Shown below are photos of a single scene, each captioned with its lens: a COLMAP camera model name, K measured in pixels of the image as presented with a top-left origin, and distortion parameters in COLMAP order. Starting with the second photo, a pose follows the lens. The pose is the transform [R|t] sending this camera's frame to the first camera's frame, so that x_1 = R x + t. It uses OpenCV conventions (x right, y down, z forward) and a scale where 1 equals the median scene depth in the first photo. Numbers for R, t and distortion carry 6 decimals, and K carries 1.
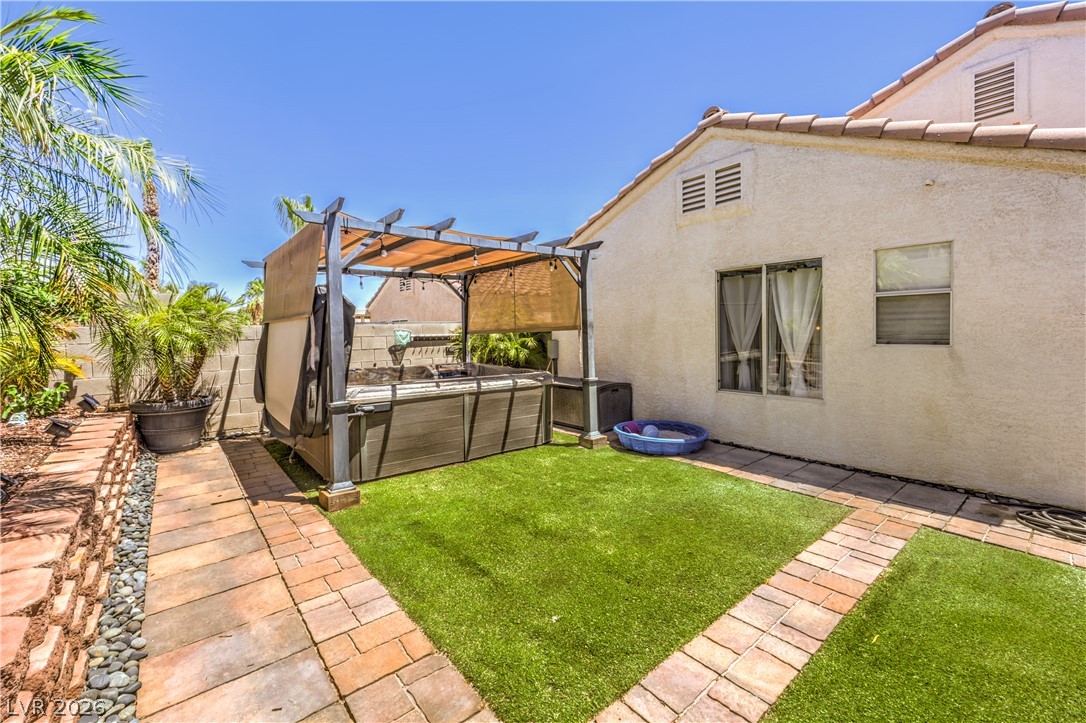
lens RADIAL K [[453.0, 0, 552.9], [0, 453.0, 339.6], [0, 0, 1]] dist [0.001421, 0.000182]
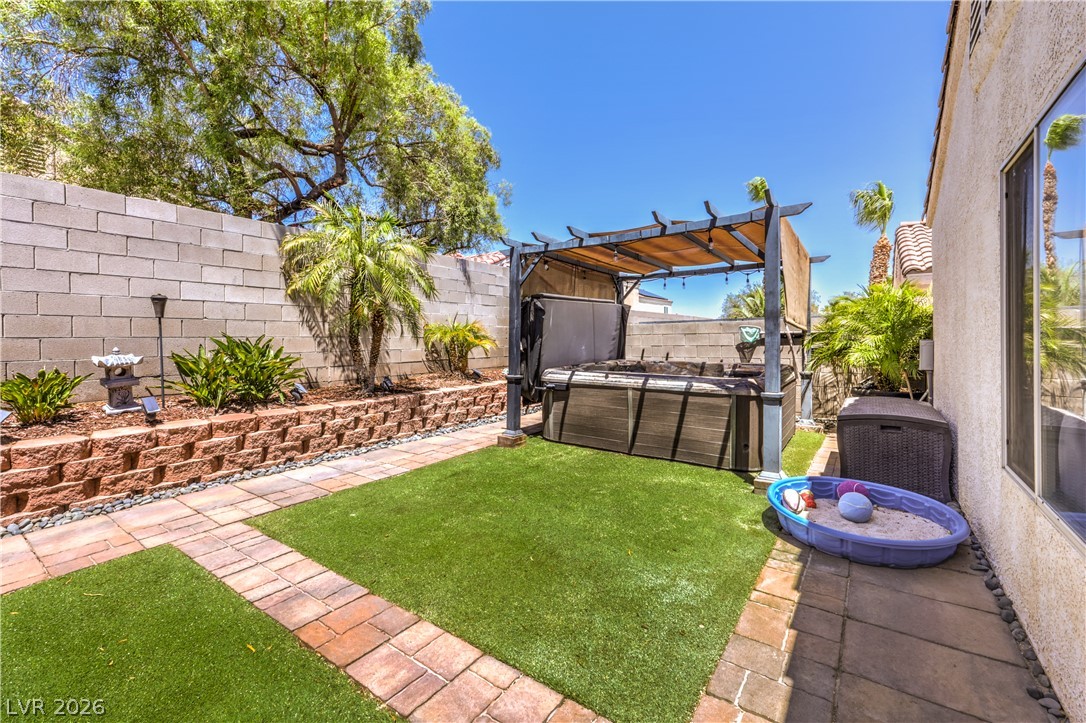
lens RADIAL K [[453.0, 0, 552.9], [0, 453.0, 339.6], [0, 0, 1]] dist [0.001421, 0.000182]
pose [[0.255733, 0.016306, -0.966610, 0.673934], [-0.015413, 0.999799, 0.012788, 0.000352], [0.966625, 0.011628, 0.255933, 0.517885]]
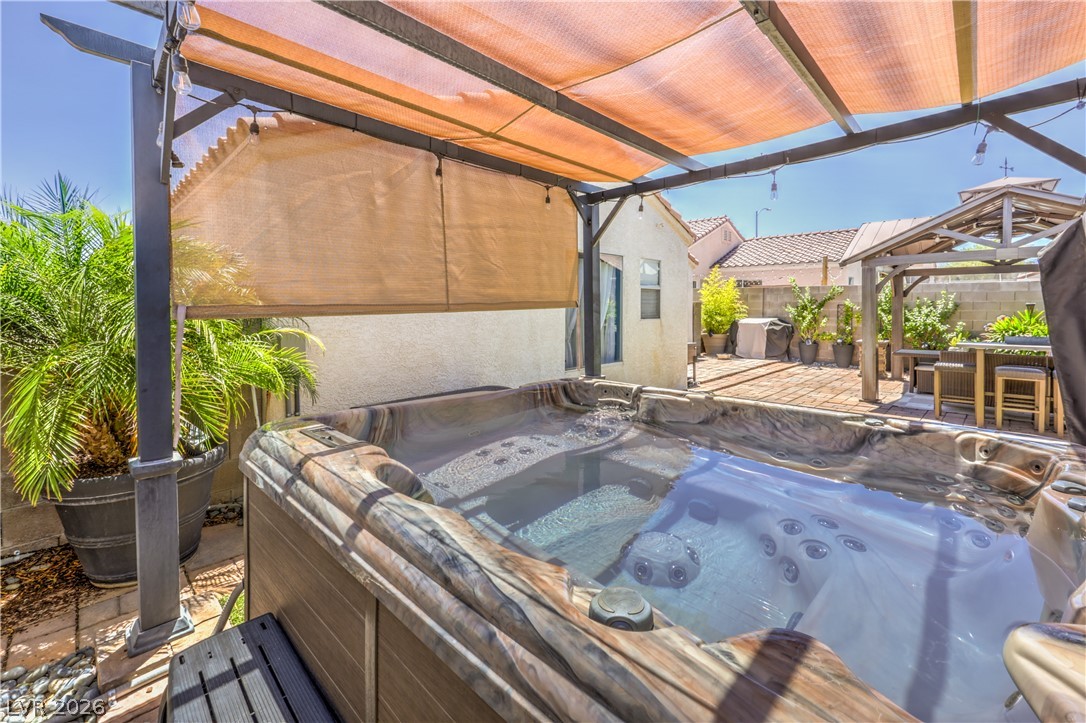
lens RADIAL K [[463.2, 0, 549.2], [0, 463.2, 315.3], [0, 0, 1]] dist [0.000760, -0.000023]
pose [[-0.105872, -0.005673, 0.994364, -0.645894], [0.019169, 0.999786, 0.007745, -0.017083], [-0.994195, 0.019881, -0.105740, 1.173220]]
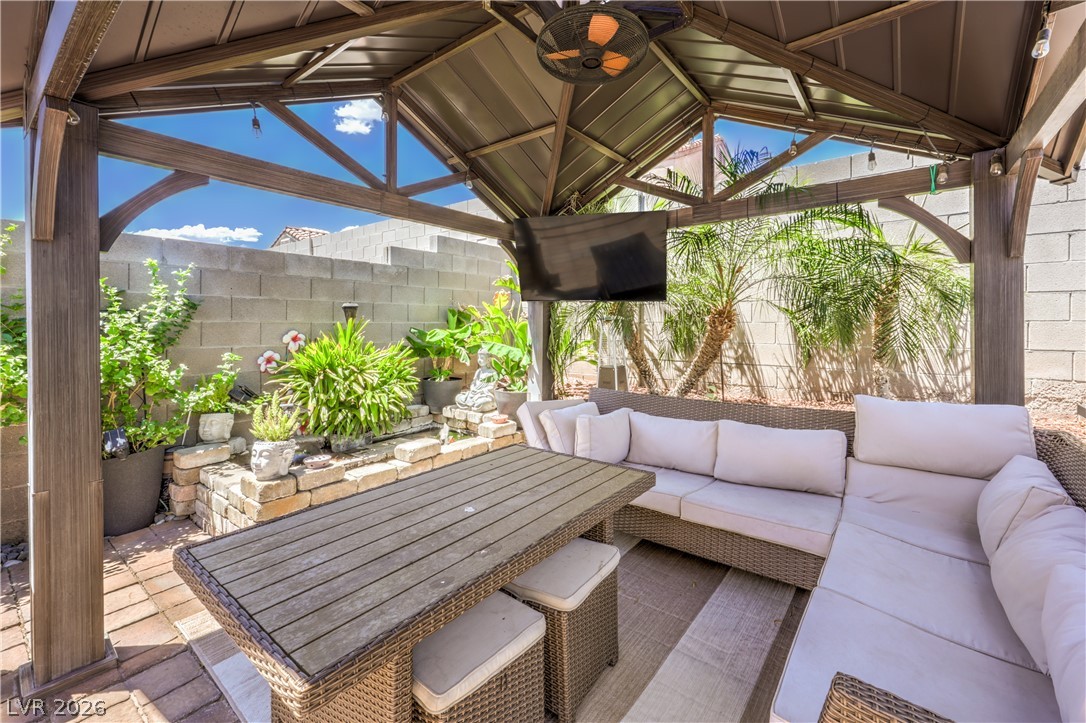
lens RADIAL K [[456.7, 0, 548.6], [0, 456.7, 323.9], [0, 0, 1]] dist [0.012582, -0.000126]
pose [[-0.978391, 0.016220, -0.206127, 0.654538], [0.012236, 0.999713, 0.020587, 0.006560], [0.206402, 0.017620, -0.978309, 0.105387]]
